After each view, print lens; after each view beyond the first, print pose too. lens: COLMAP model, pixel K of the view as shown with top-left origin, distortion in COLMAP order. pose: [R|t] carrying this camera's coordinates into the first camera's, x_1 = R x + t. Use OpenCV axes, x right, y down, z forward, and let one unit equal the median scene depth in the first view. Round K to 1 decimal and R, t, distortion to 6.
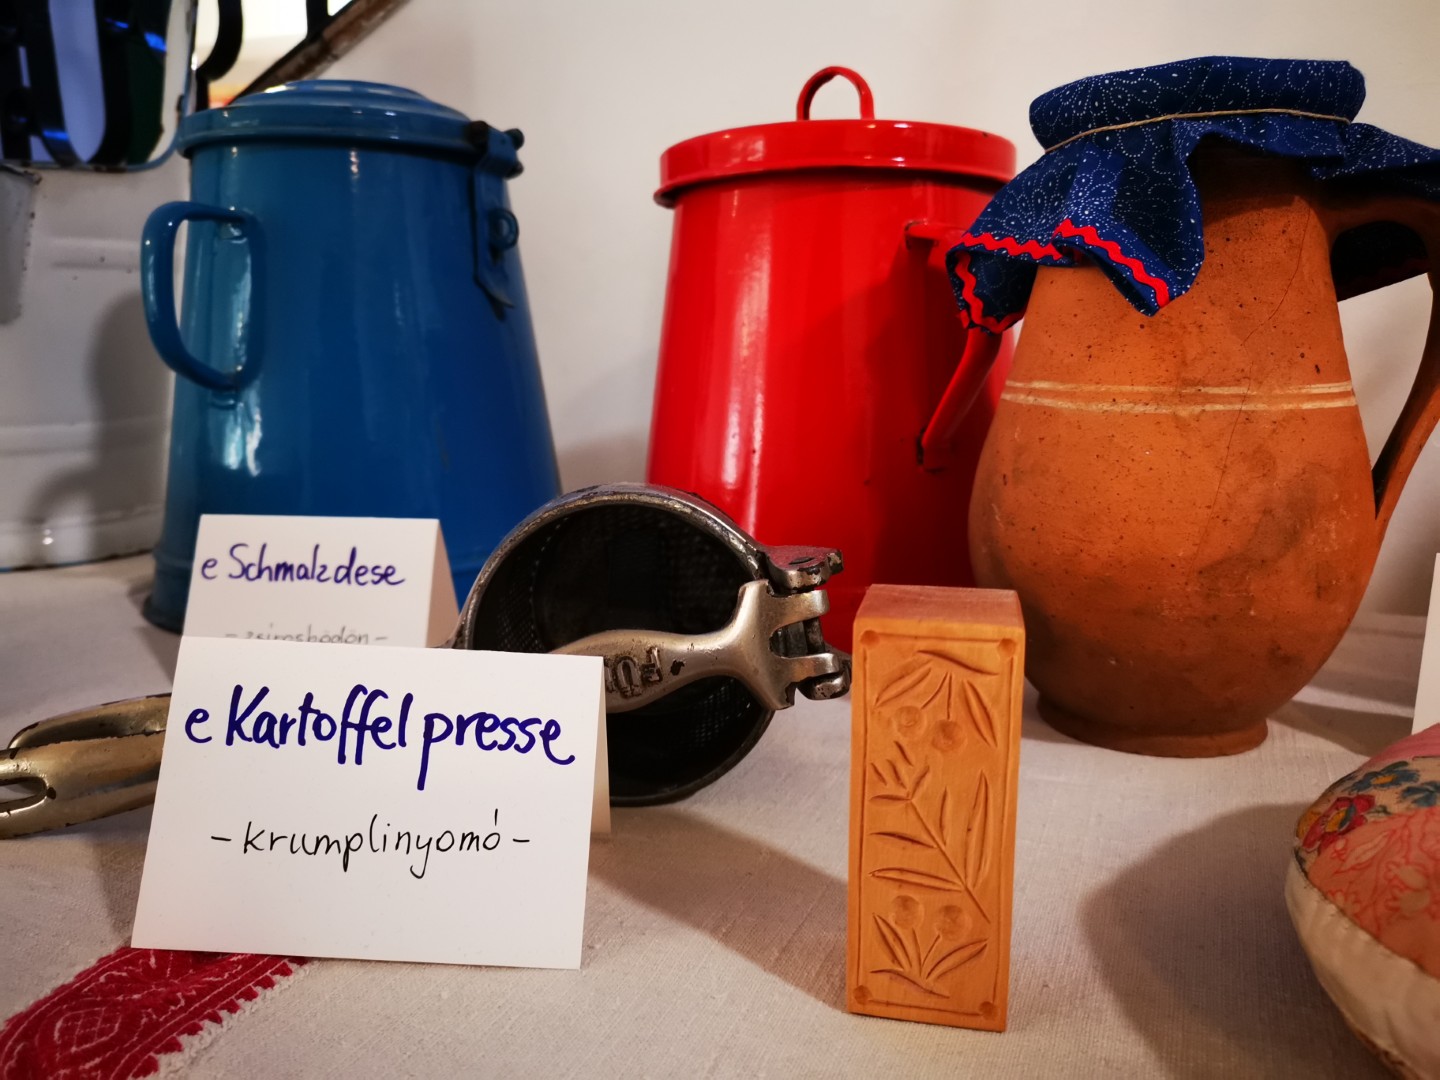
lens RADIAL K [[1119.1, 0, 717.4], [0, 1119.1, 545.0], [0, 0, 1]] dist [0.032283, -0.038591]
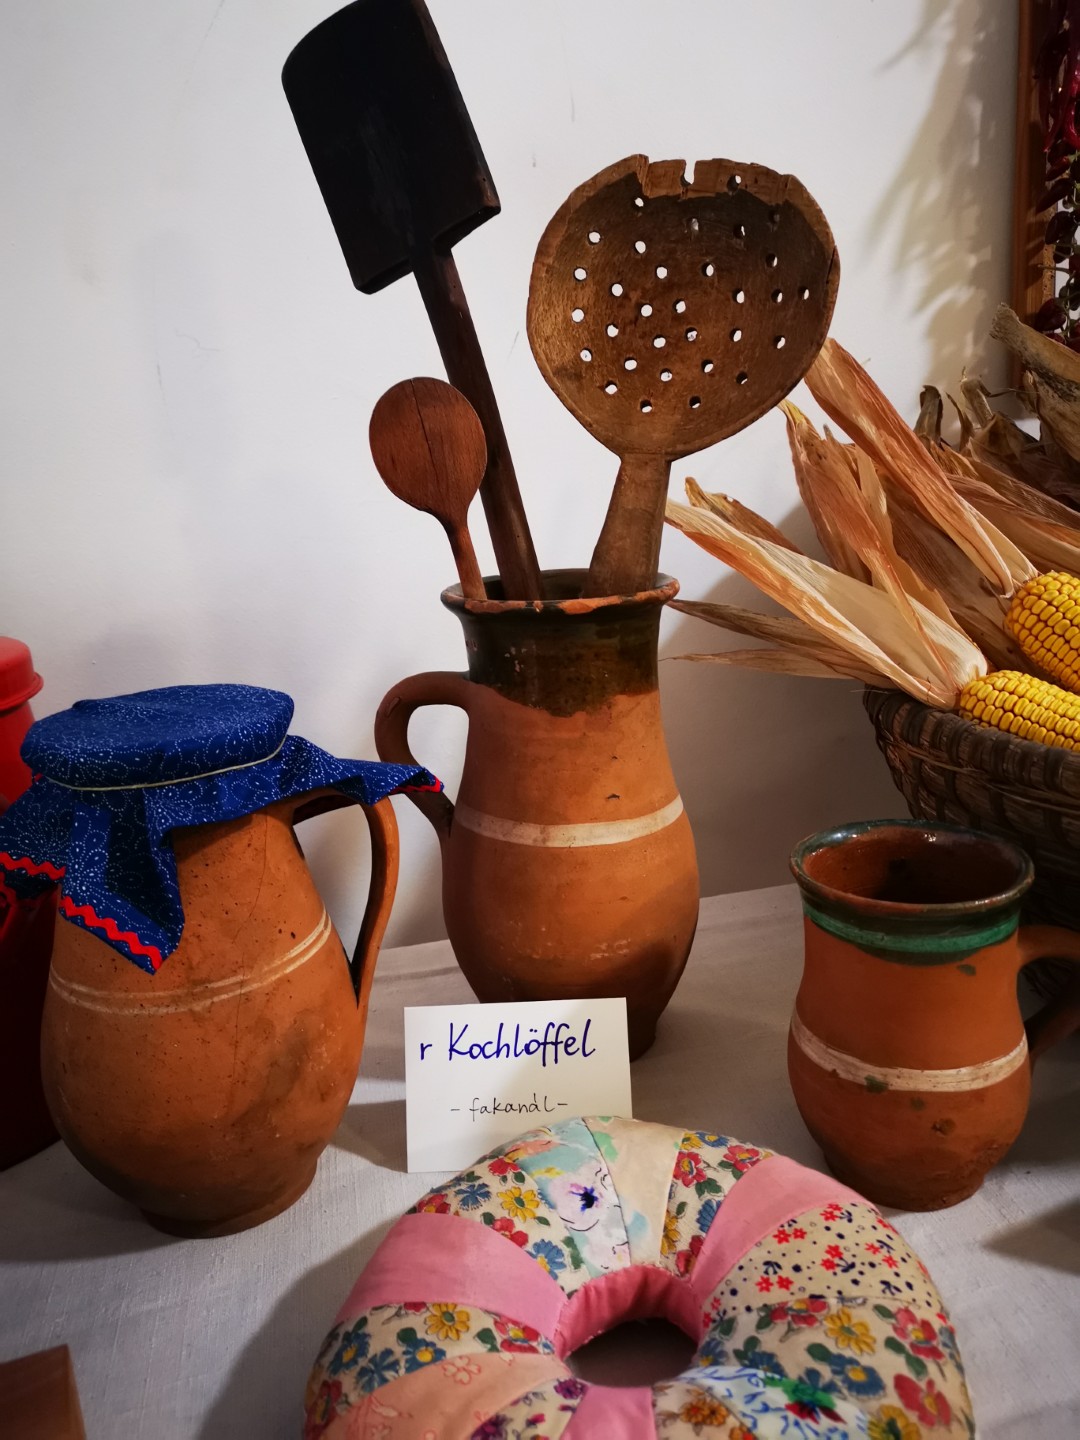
lens RADIAL K [[1119.1, 0, 539.1], [0, 1119.1, 721.4], [0, 0, 1]] dist [0.032283, -0.038591]
pose [[0.818659, -0.189255, 0.542199, 0.107150], [0.150229, 0.981836, 0.115882, -0.518127], [-0.554282, -0.013414, 0.832221, -0.248793]]
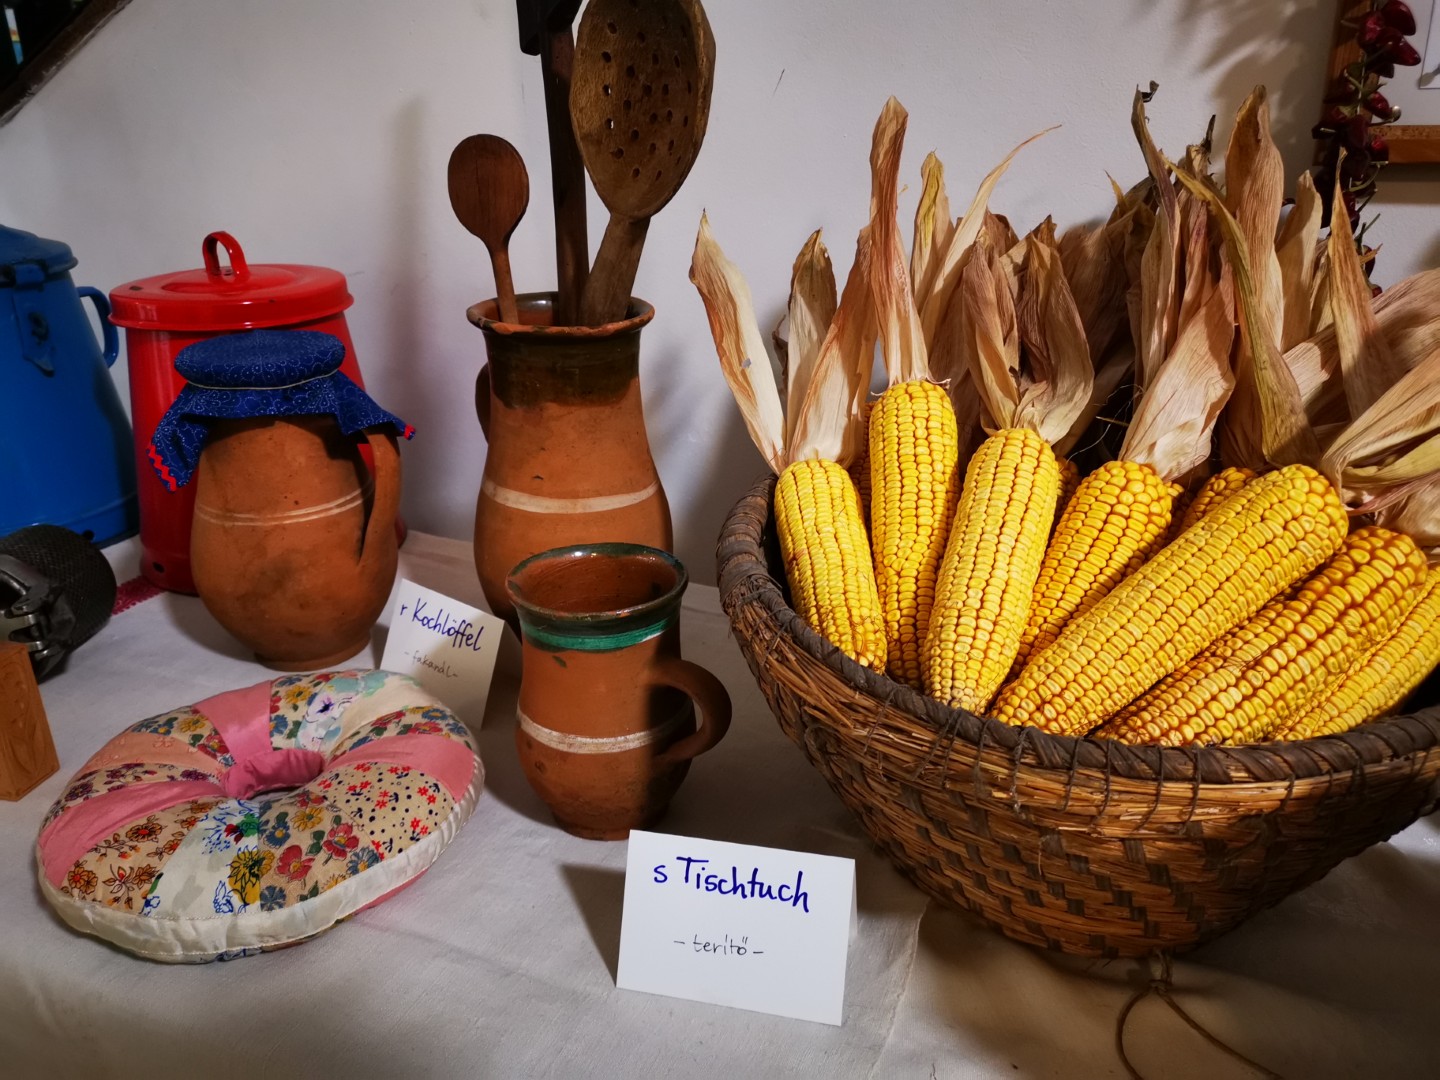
lens RADIAL K [[1119.1, 0, 723.8], [0, 1119.1, 537.0], [0, 0, 1]] dist [0.032283, -0.038591]
pose [[0.999013, 0.019377, -0.039965, 1.425637], [-0.010127, 0.975489, 0.219815, -0.566227], [0.043245, -0.219194, 0.974722, -1.012547]]
